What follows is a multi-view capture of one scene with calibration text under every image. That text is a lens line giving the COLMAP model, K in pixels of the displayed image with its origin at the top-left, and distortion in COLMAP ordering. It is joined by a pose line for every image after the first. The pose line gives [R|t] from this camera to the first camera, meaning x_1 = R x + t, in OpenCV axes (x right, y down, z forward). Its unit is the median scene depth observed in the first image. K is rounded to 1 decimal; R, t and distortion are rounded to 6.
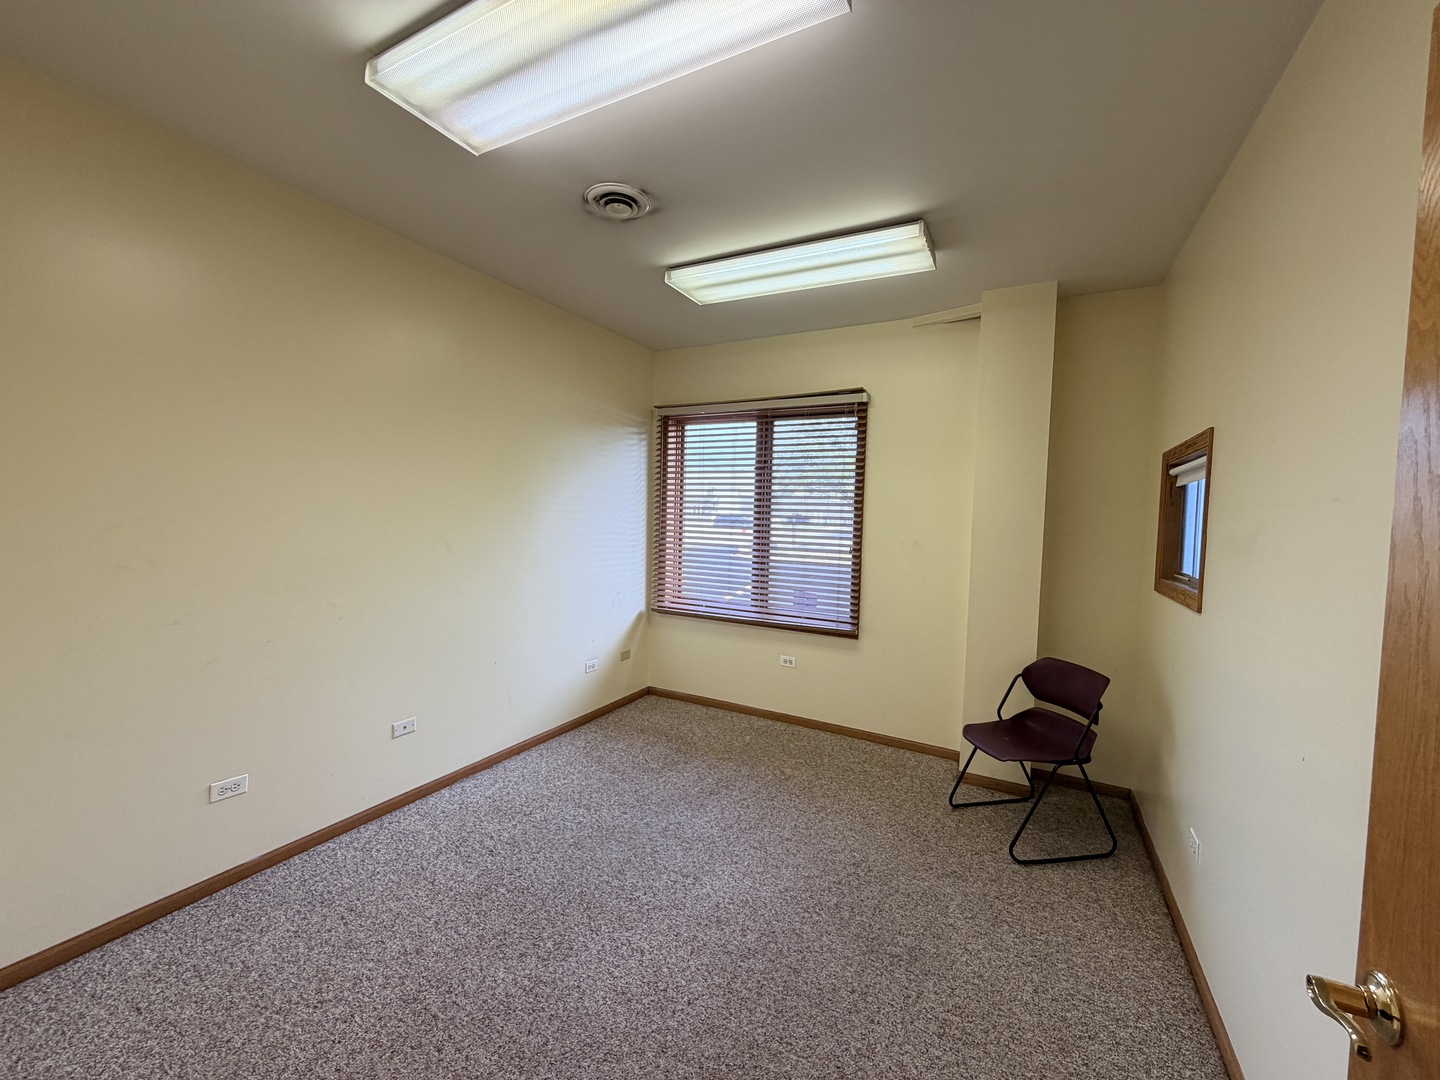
lens RADIAL K [[573.9, 0, 715.8], [0, 573.9, 543.2], [0, 0, 1]] dist [0.000913, -0.000692]
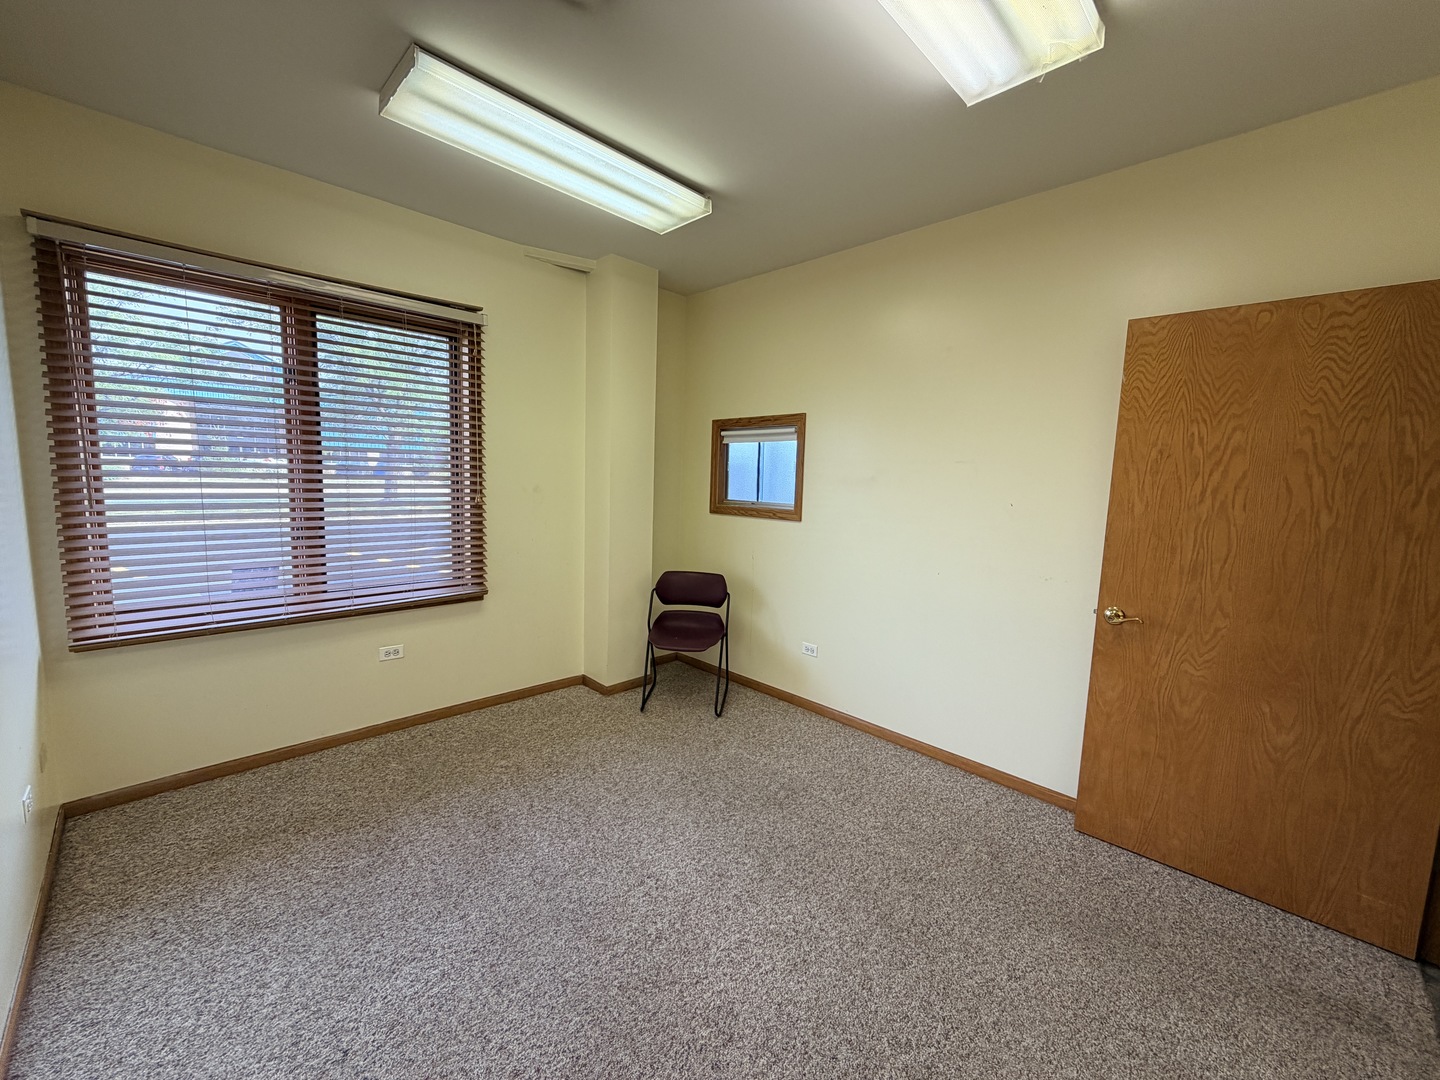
lens RADIAL K [[573.9, 0, 724.7], [0, 573.9, 540.9], [0, 0, 1]] dist [0.000913, -0.000692]
pose [[0.286793, -0.135711, 0.948331, -0.489431], [0.023562, 0.990615, 0.134636, -0.033841], [-0.957703, -0.016268, 0.287299, 0.400674]]
